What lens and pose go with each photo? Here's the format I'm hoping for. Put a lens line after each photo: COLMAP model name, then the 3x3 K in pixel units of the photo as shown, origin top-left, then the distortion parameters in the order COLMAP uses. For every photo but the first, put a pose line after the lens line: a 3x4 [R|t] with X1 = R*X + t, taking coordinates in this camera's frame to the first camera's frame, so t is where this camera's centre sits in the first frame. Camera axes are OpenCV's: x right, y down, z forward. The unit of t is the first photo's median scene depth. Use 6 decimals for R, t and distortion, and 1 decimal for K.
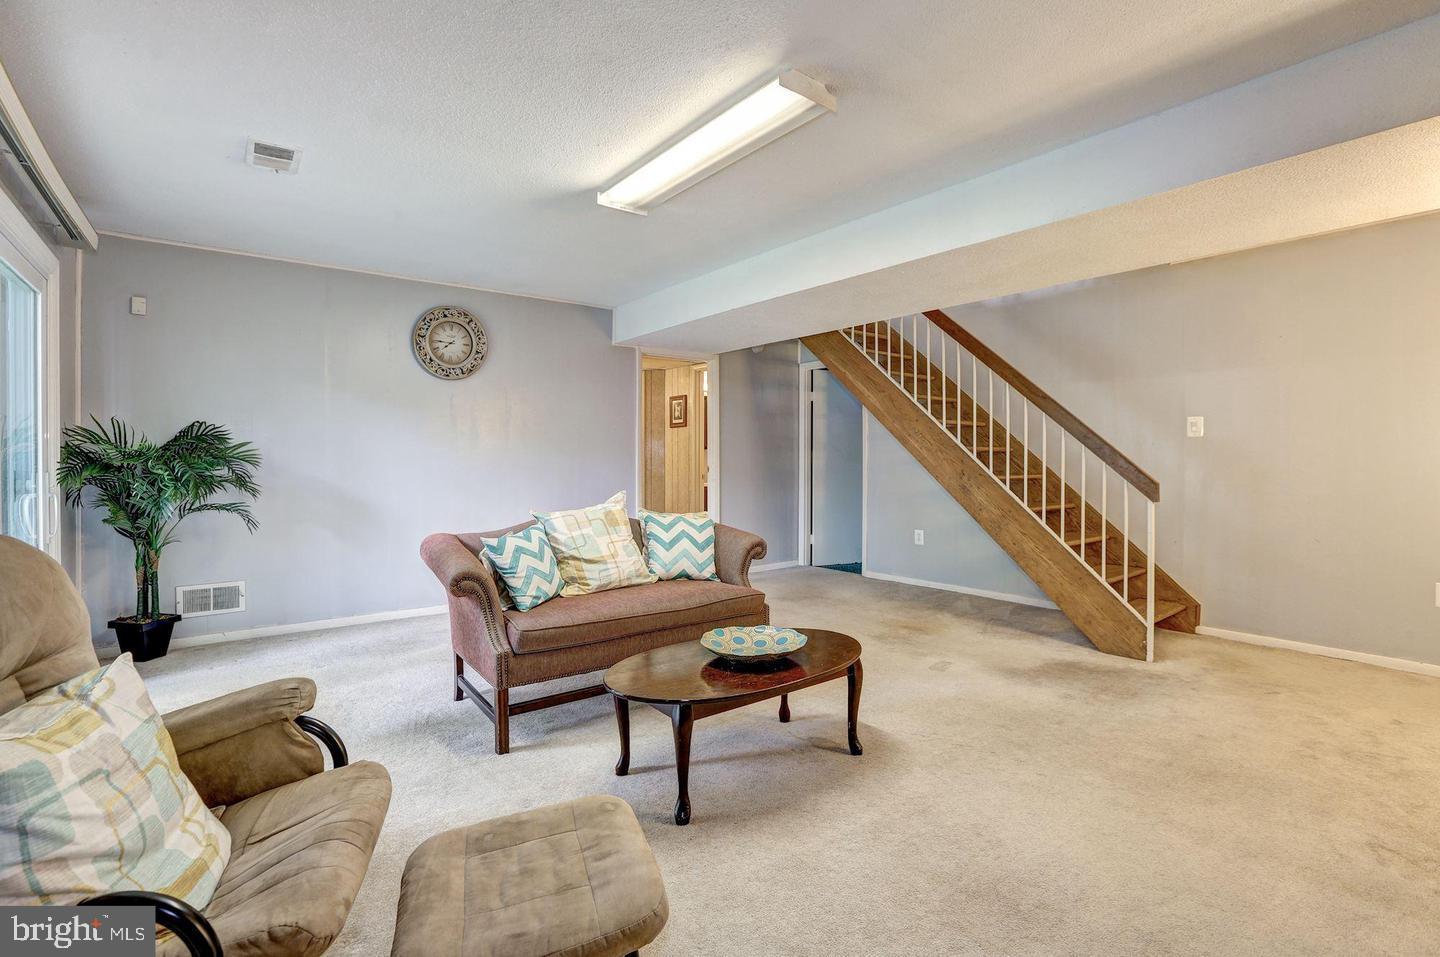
lens RADIAL K [[671.7, 0, 686.3], [0, 671.7, 469.7], [0, 0, 1]] dist [-0.026285, 0.000285]
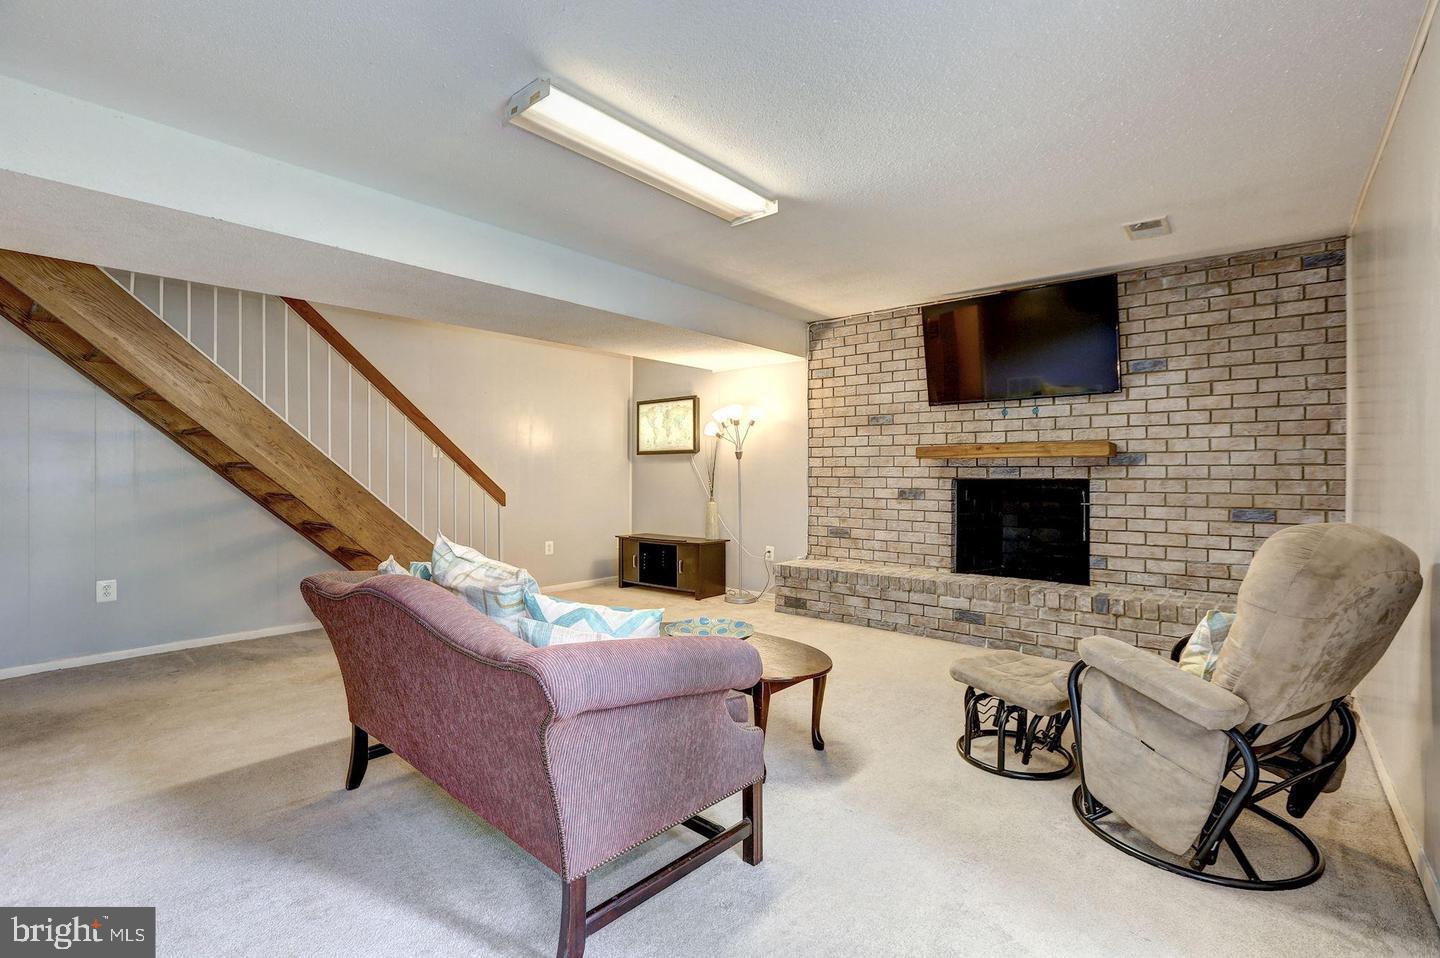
lens RADIAL K [[671.7, 0, 716.6], [0, 671.7, 475.2], [0, 0, 1]] dist [-0.026285, 0.000285]
pose [[-0.243724, -0.007098, 0.969819, -0.562550], [0.014272, 0.999839, 0.010904, -0.019182], [-0.969740, 0.016499, -0.243583, 0.695605]]
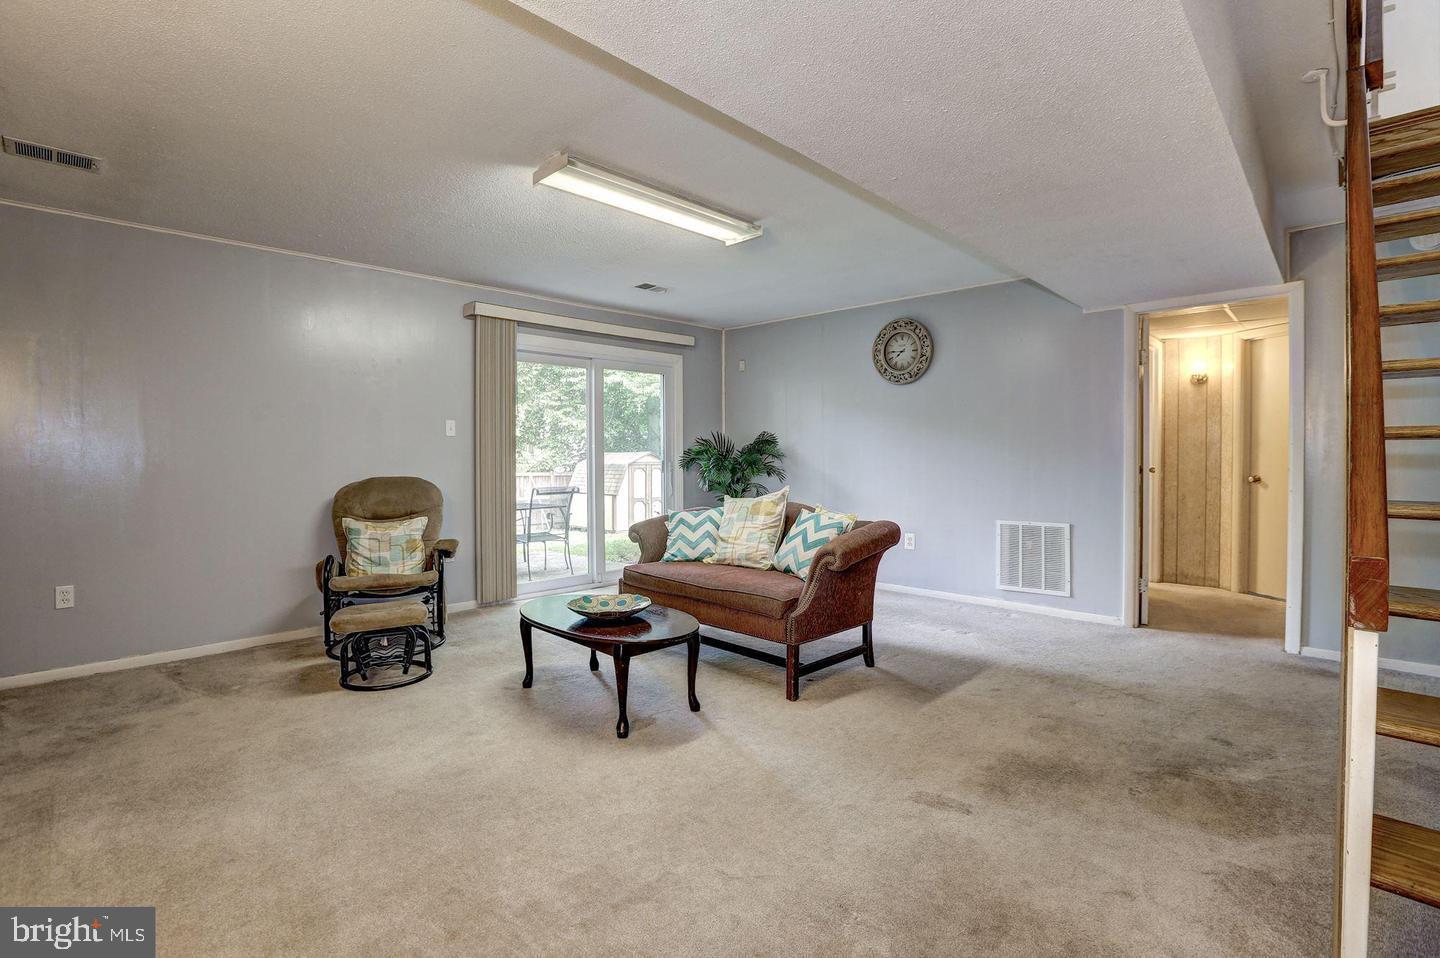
lens RADIAL K [[671.7, 0, 715.3], [0, 671.7, 470.3], [0, 0, 1]] dist [-0.026285, 0.000285]
pose [[0.164106, 0.022133, -0.986194, 0.739632], [-0.011713, 0.999721, 0.020488, -0.011126], [0.986373, 0.008189, 0.164319, 0.538681]]
